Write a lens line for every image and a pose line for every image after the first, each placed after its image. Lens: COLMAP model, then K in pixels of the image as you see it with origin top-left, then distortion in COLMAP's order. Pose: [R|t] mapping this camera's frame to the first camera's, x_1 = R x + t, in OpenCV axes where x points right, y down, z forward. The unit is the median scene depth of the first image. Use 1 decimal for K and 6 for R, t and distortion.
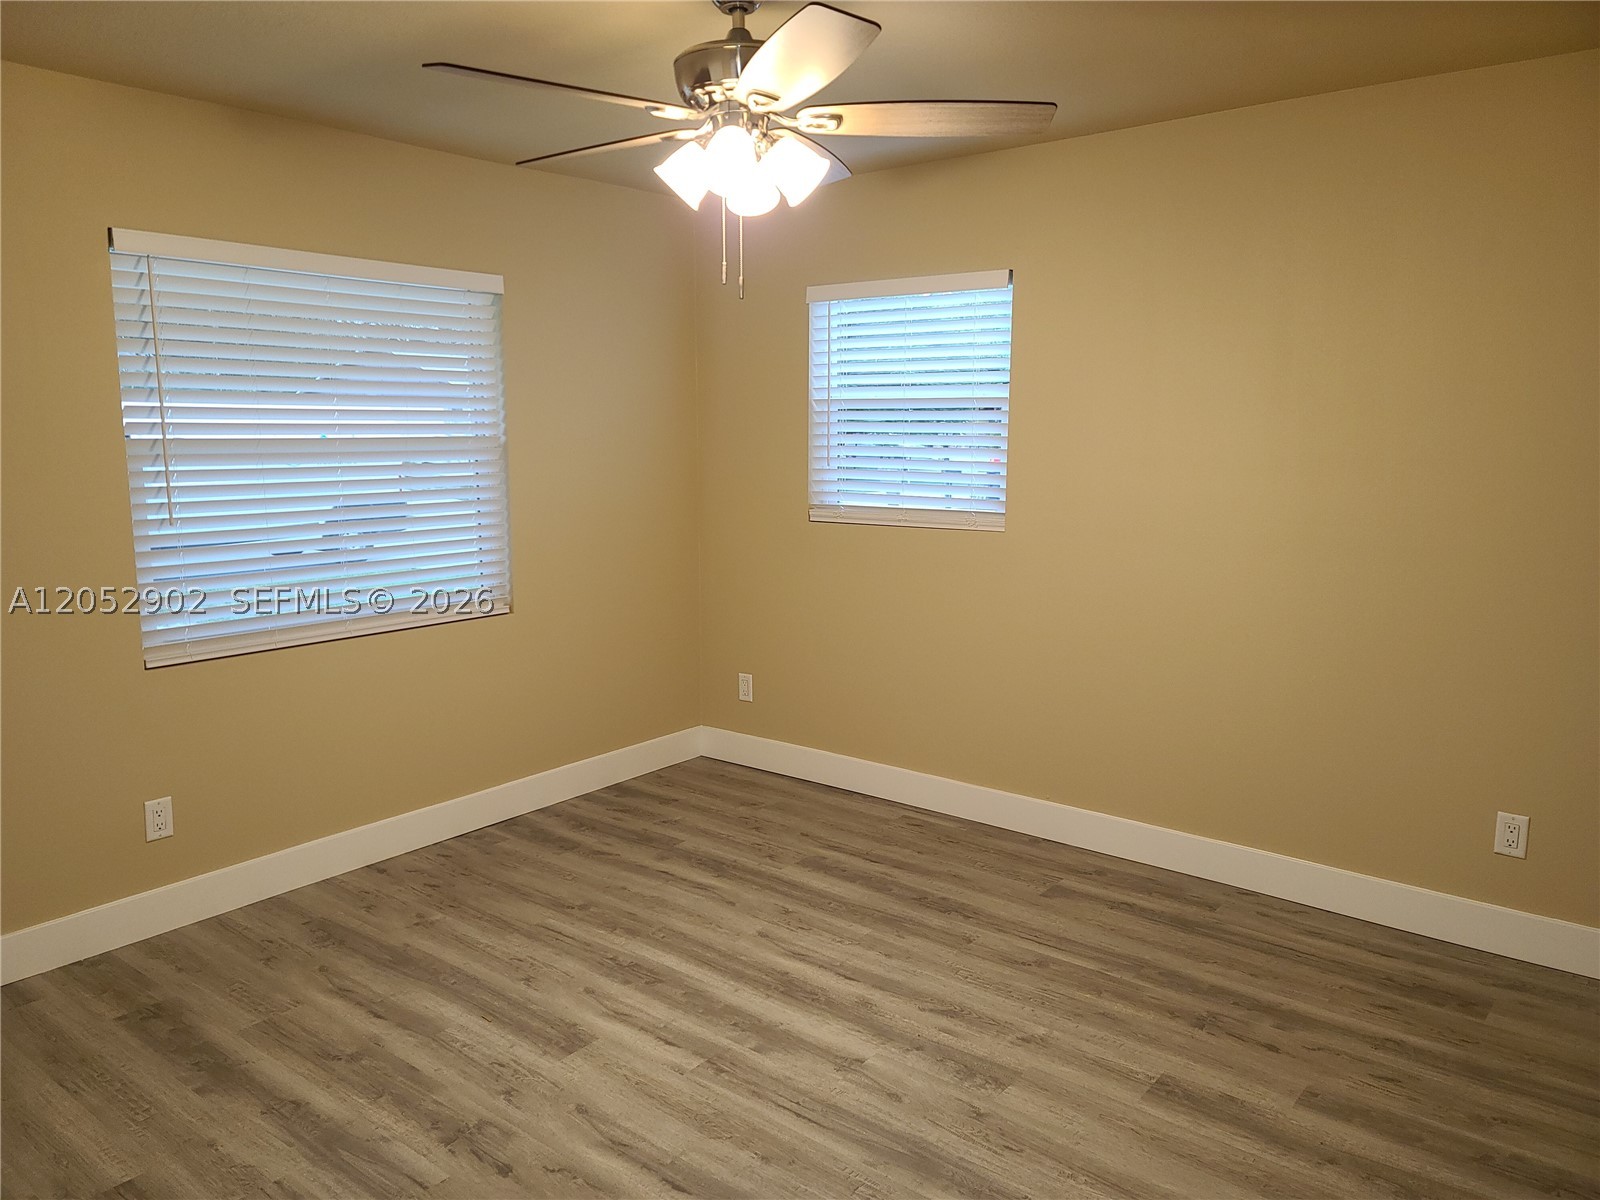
lens RADIAL K [[1179.1, 0, 792.8], [0, 1179.1, 593.5], [0, 0, 1]] dist [0.082799, -0.079767]
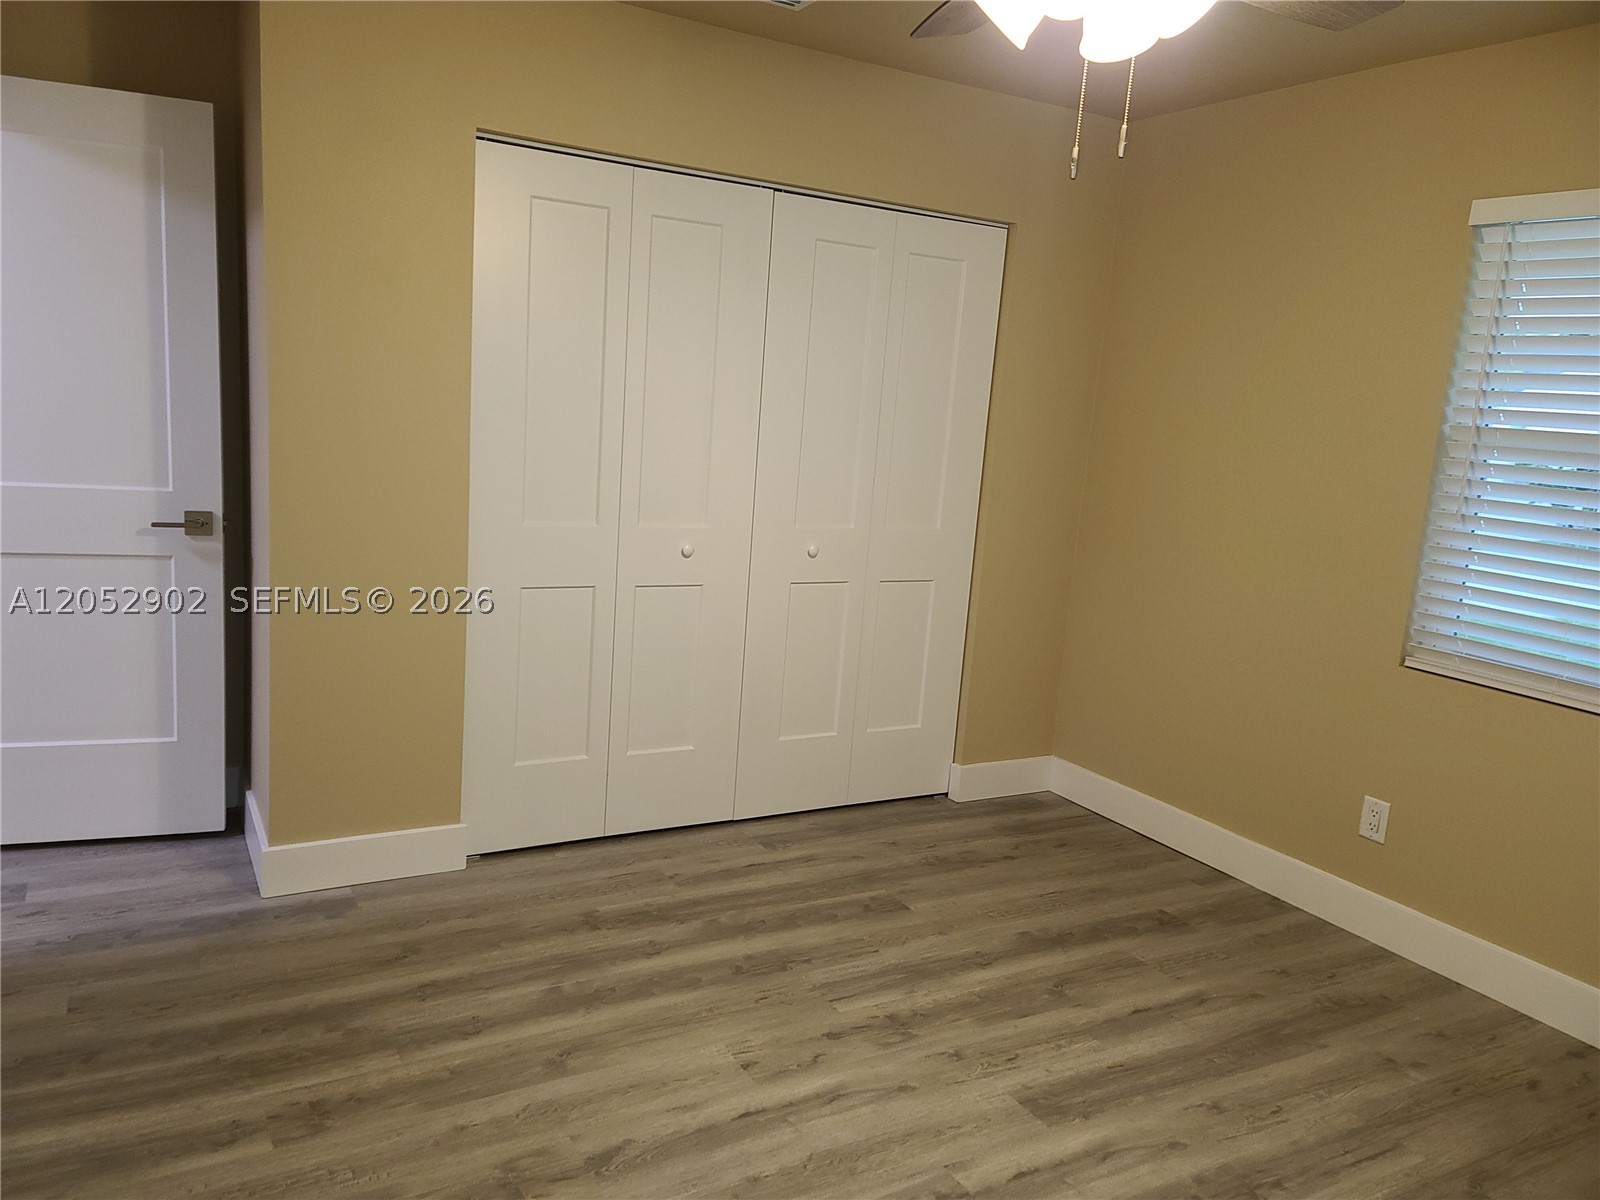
lens RADIAL K [[1179.1, 0, 768.6], [0, 1179.1, 608.5], [0, 0, 1]] dist [0.082799, -0.079767]
pose [[-0.379819, 0.146214, -0.913433, 0.573932], [-0.203596, 0.950005, 0.236726, -0.113964], [0.902378, 0.275884, -0.331061, 0.941818]]
